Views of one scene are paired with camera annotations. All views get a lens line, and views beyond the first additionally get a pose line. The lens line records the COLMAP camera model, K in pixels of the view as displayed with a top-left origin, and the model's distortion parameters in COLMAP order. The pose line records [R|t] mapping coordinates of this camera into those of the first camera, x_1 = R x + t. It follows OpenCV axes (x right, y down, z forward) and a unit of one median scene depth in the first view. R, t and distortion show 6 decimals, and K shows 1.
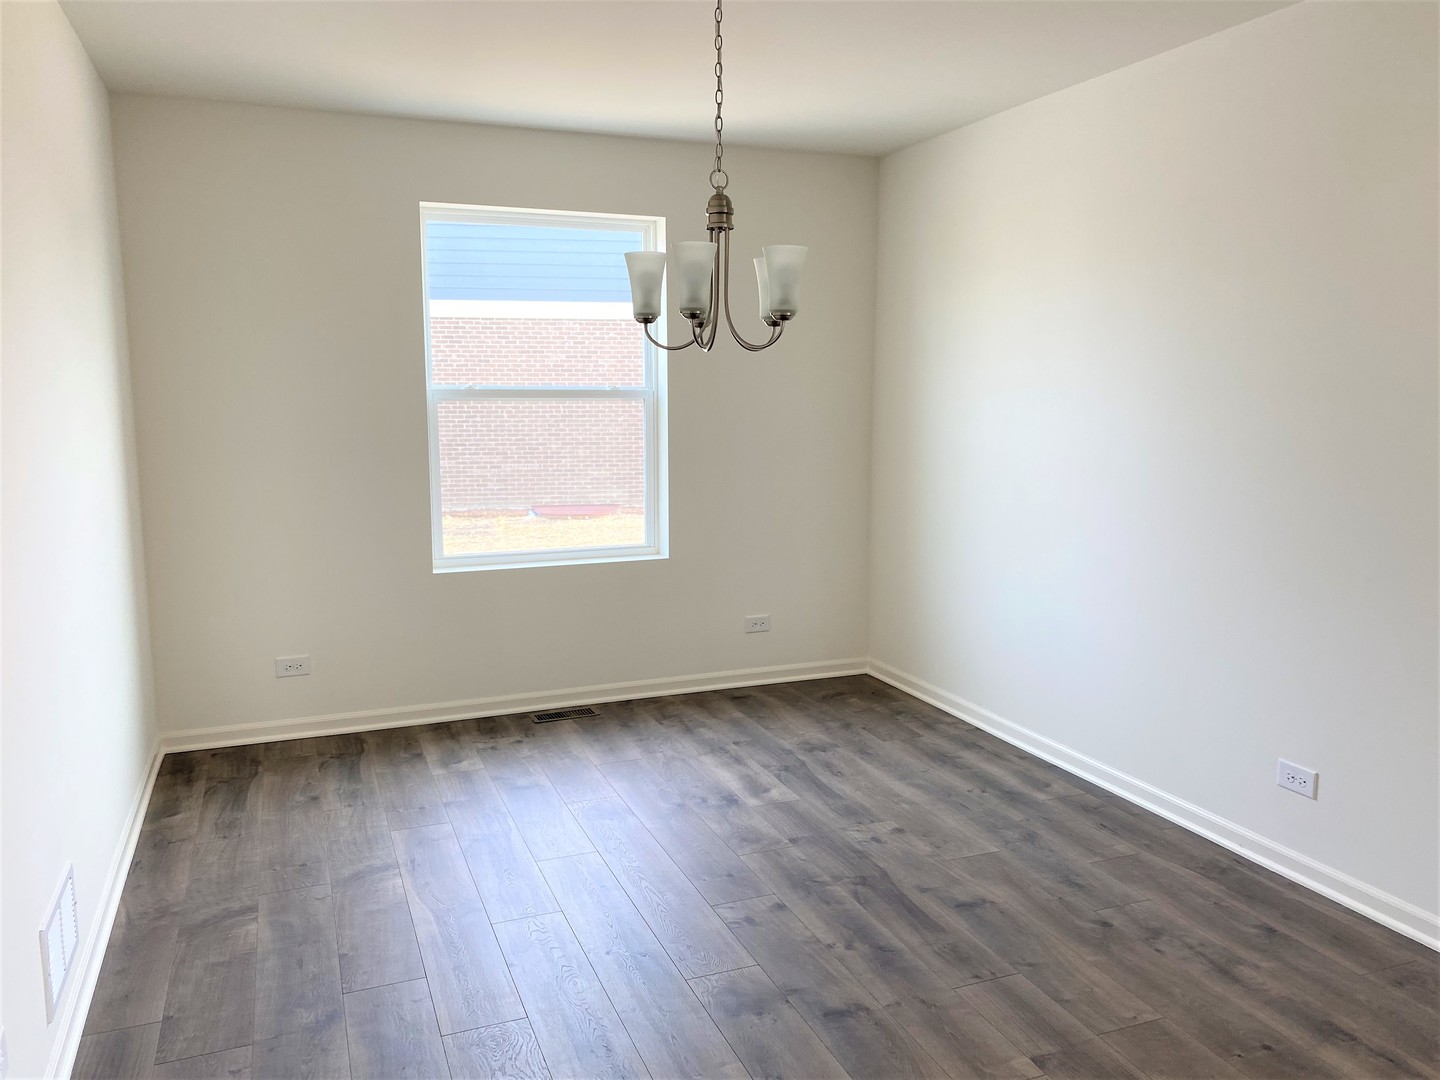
lens RADIAL K [[1097.3, 0, 732.7], [0, 1097.3, 538.0], [0, 0, 1]] dist [0.118048, -0.177459]
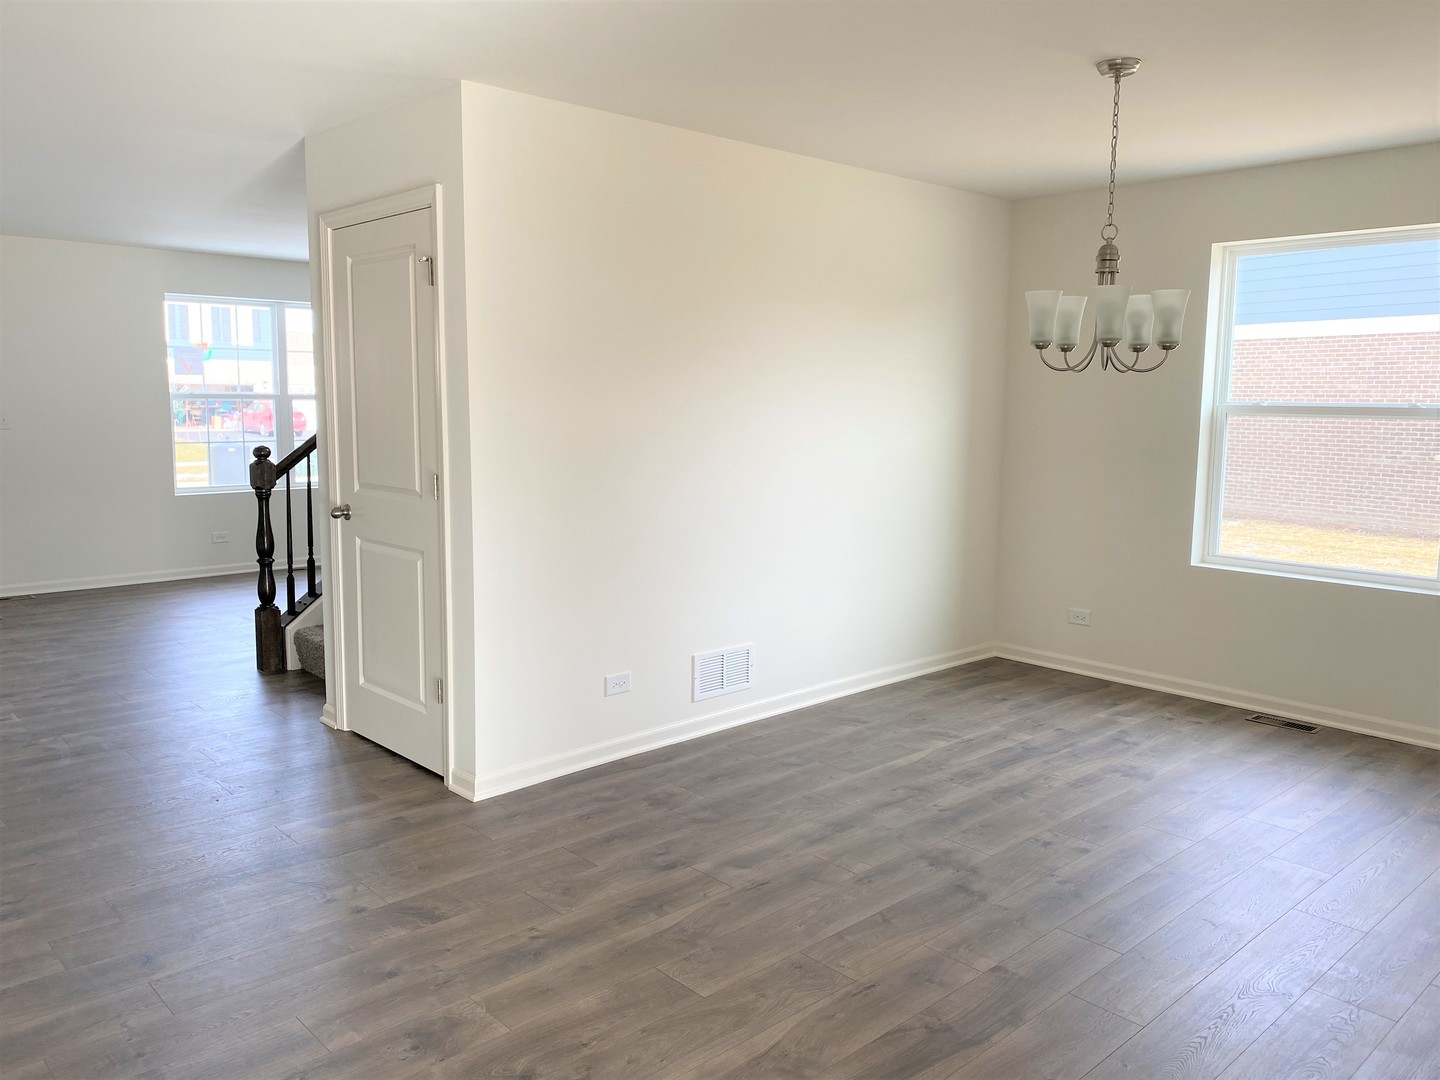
lens RADIAL K [[1110.7, 0, 715.0], [0, 1110.7, 540.7], [0, 0, 1]] dist [0.024178, -0.007867]
pose [[0.345914, 0.127866, -0.929513, 0.682362], [-0.137855, 0.986845, 0.084451, -0.024595], [0.928084, 0.098925, 0.358991, 0.136408]]
